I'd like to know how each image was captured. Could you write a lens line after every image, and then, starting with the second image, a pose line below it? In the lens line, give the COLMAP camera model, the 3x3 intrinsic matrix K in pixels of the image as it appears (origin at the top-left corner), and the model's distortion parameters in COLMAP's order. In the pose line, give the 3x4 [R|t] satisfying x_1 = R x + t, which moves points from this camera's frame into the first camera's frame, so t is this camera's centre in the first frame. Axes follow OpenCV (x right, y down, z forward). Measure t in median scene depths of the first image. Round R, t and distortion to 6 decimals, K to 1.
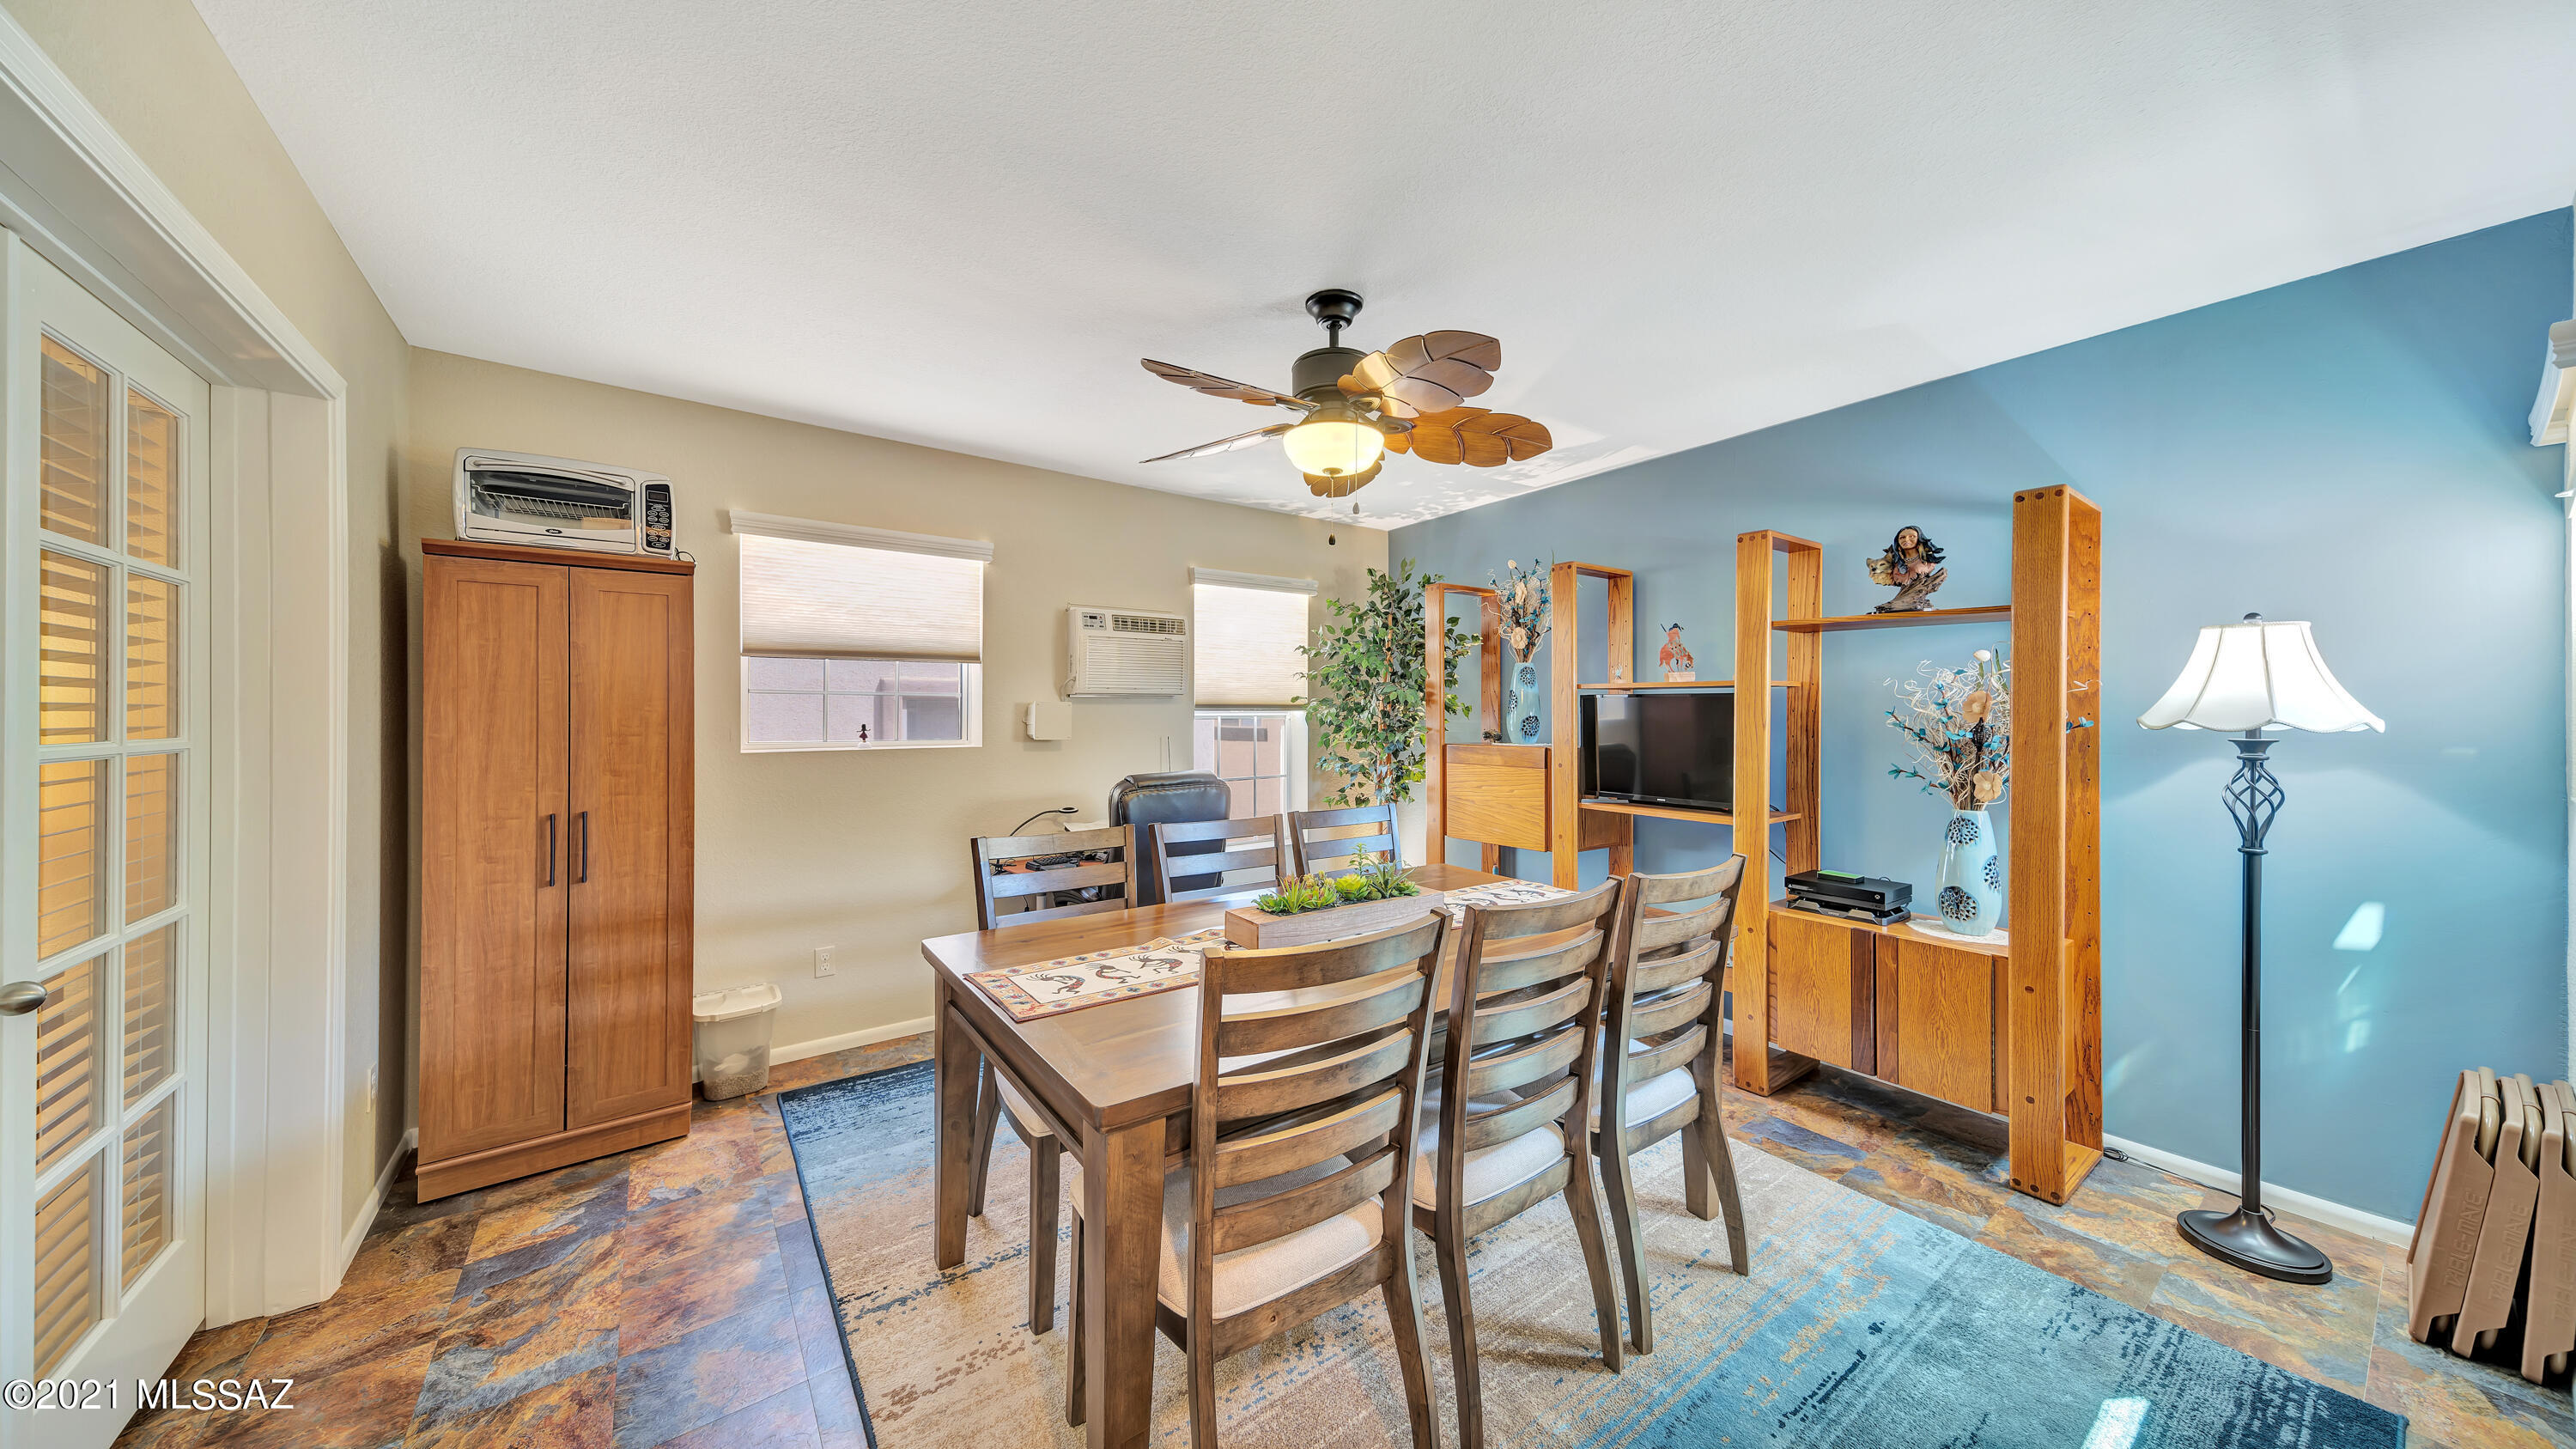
lens RADIAL K [[842.2, 0, 1272.3], [0, 842.2, 709.5], [0, 0, 1]] dist [0.021624, -0.000580]
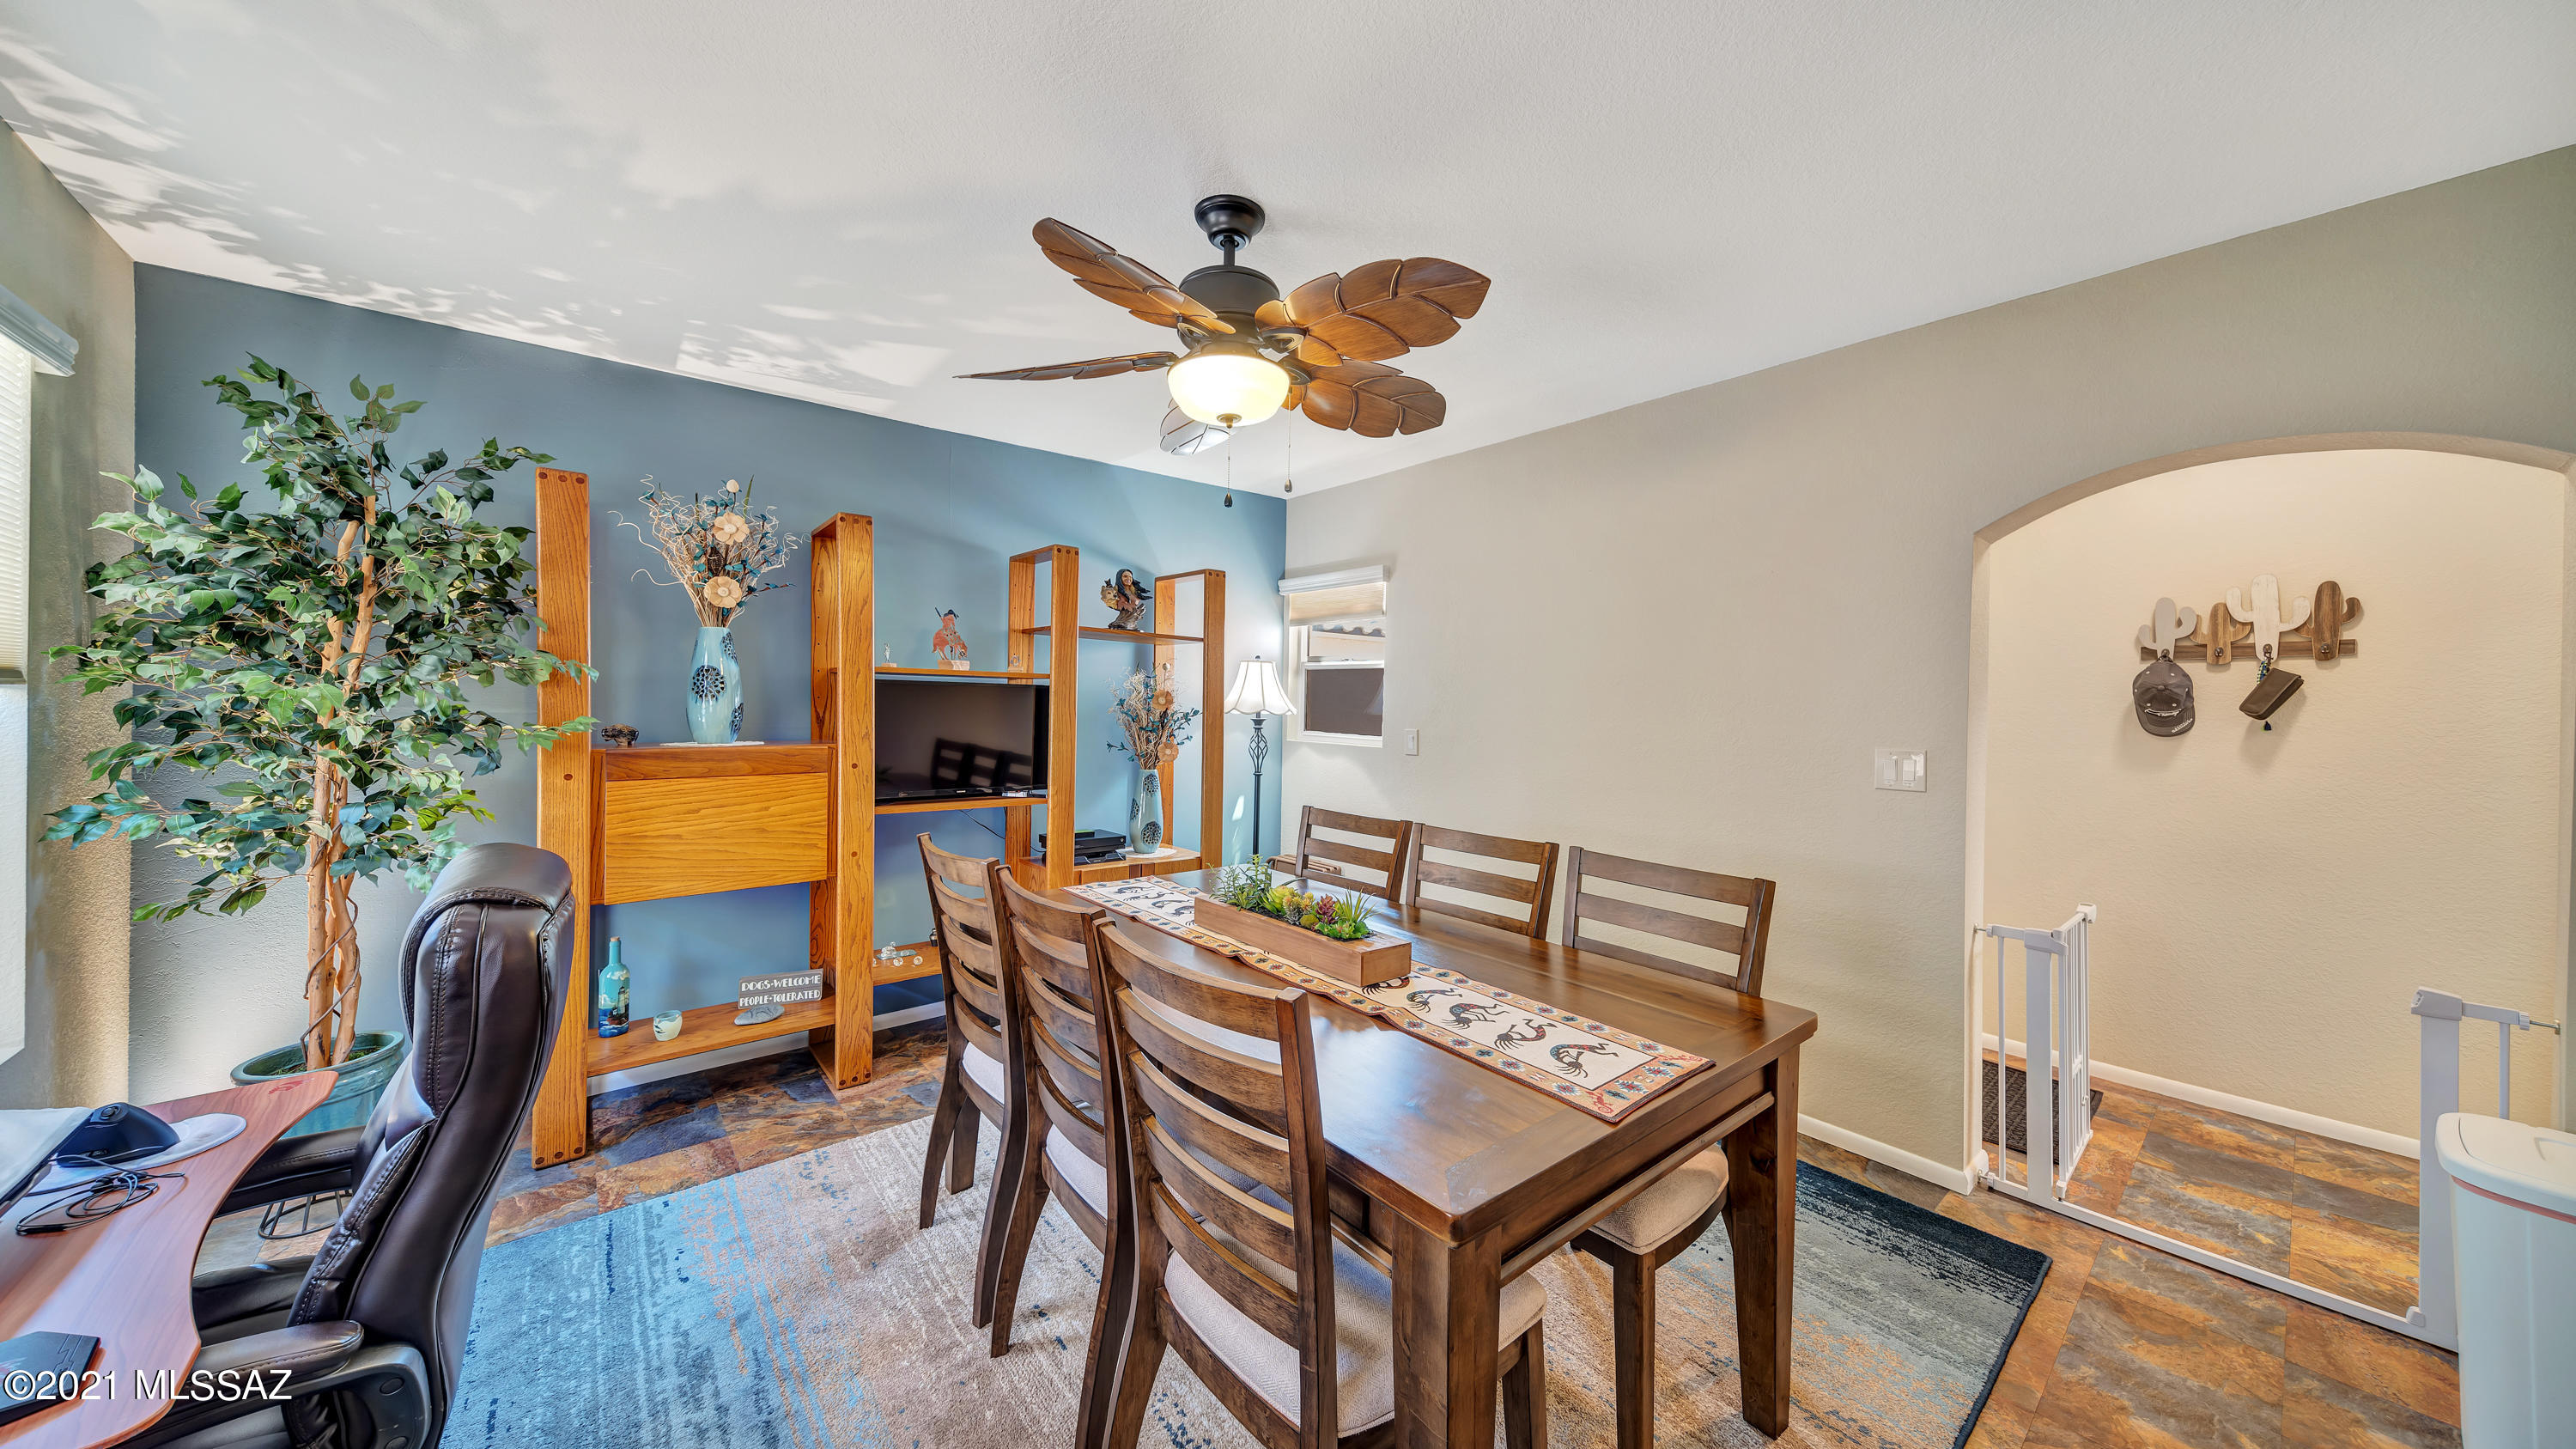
lens RADIAL K [[842.2, 0, 1290.5], [0, 842.2, 700.4], [0, 0, 1]] dist [0.021624, -0.000580]
pose [[-0.082384, 0.001320, 0.996600, -0.949659], [-0.019882, 0.999798, -0.002968, -0.003333], [-0.996402, -0.020059, -0.082342, 1.247238]]
